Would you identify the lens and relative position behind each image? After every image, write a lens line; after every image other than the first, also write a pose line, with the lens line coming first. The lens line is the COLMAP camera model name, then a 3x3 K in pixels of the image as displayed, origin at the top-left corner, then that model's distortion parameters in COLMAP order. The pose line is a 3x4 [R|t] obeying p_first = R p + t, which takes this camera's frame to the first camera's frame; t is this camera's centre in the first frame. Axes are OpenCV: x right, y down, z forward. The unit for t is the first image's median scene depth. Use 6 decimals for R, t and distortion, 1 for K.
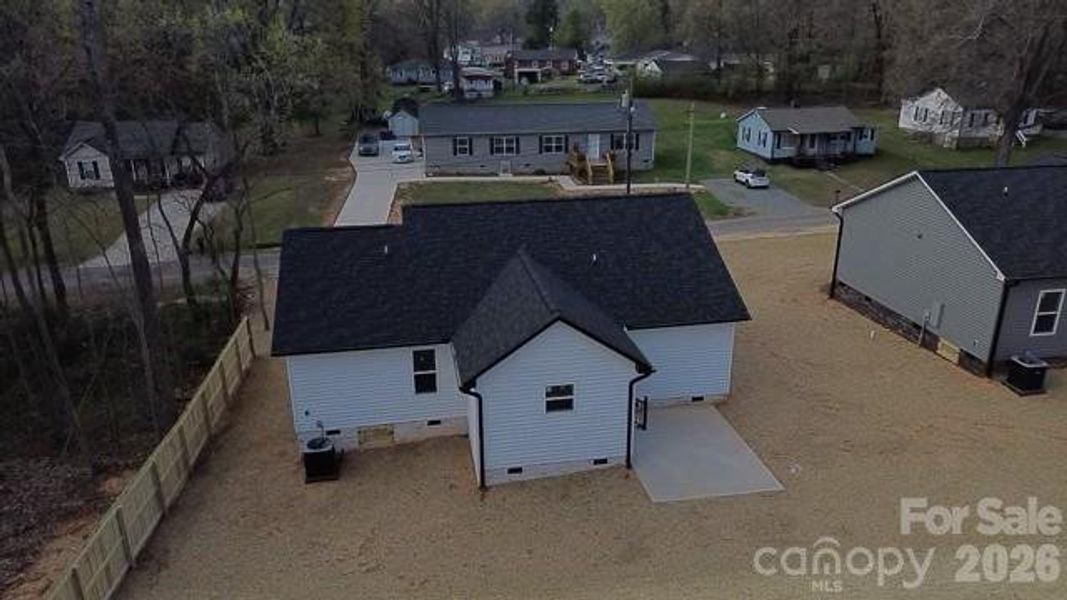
lens RADIAL K [[751.3, 0, 540.2], [0, 751.3, 299.9], [0, 0, 1]] dist [0.050612, -0.043425]
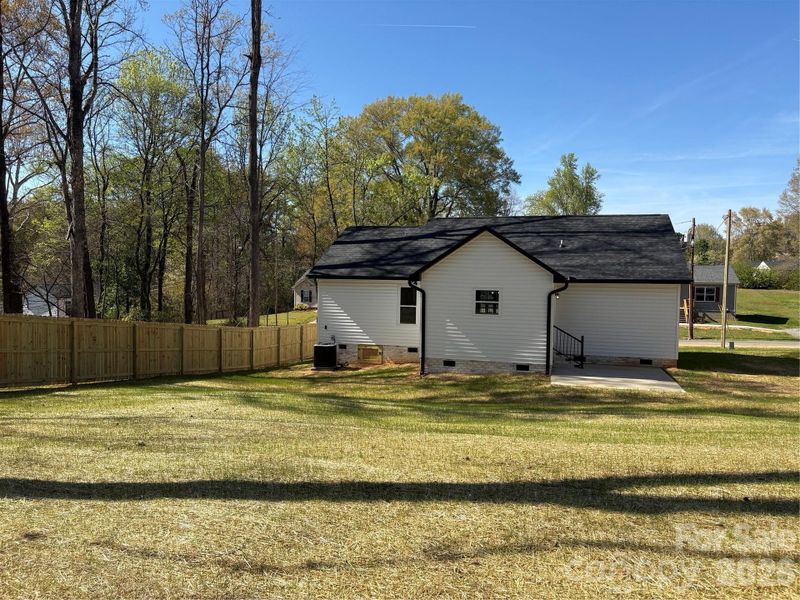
lens RADIAL K [[602.1, 0, 392.1], [0, 602.1, 301.9], [0, 0, 1]] dist [0.011090, 0.001366]
pose [[0.896394, 0.035154, -0.441862, 0.200856], [-0.166621, 0.950465, -0.262401, 0.259270], [0.410750, 0.308838, 0.857848, 0.056141]]
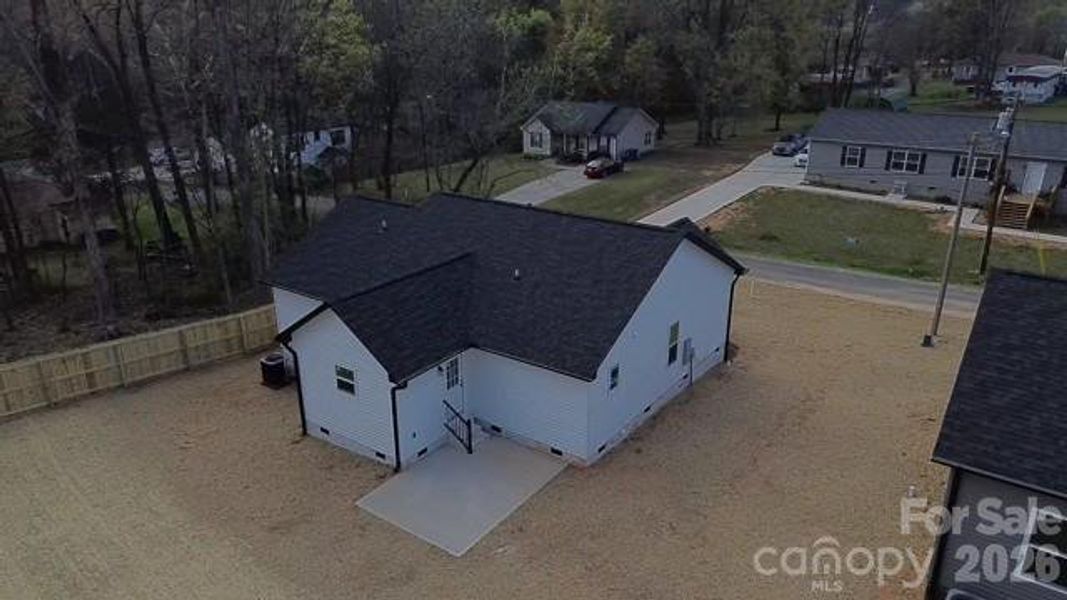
lens RADIAL K [[751.3, 0, 530.3], [0, 751.3, 299.5], [0, 0, 1]] dist [0.050612, -0.043425]
pose [[0.696902, 0.252023, -0.671425, 0.568770], [-0.242394, 0.963898, 0.110213, -0.103032], [0.674962, 0.085942, 0.732831, 0.233572]]
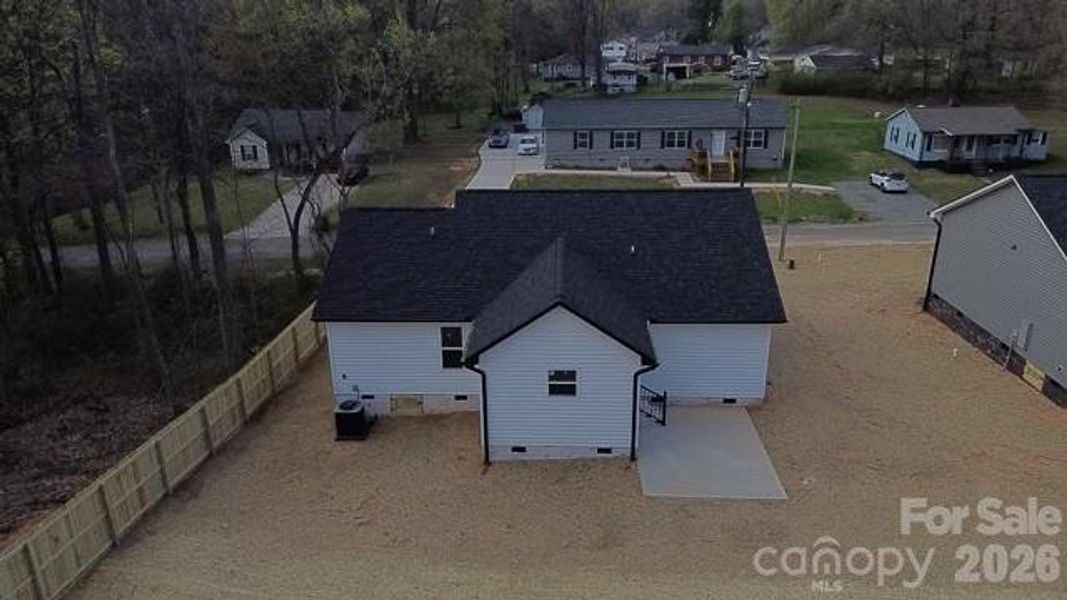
lens RADIAL K [[751.3, 0, 536.6], [0, 751.3, 298.9], [0, 0, 1]] dist [0.050612, -0.043425]
pose [[0.976494, 0.069260, -0.204116, 0.119249], [-0.068627, 0.997590, 0.010183, 0.006061], [0.204330, 0.004064, 0.978894, -0.000837]]
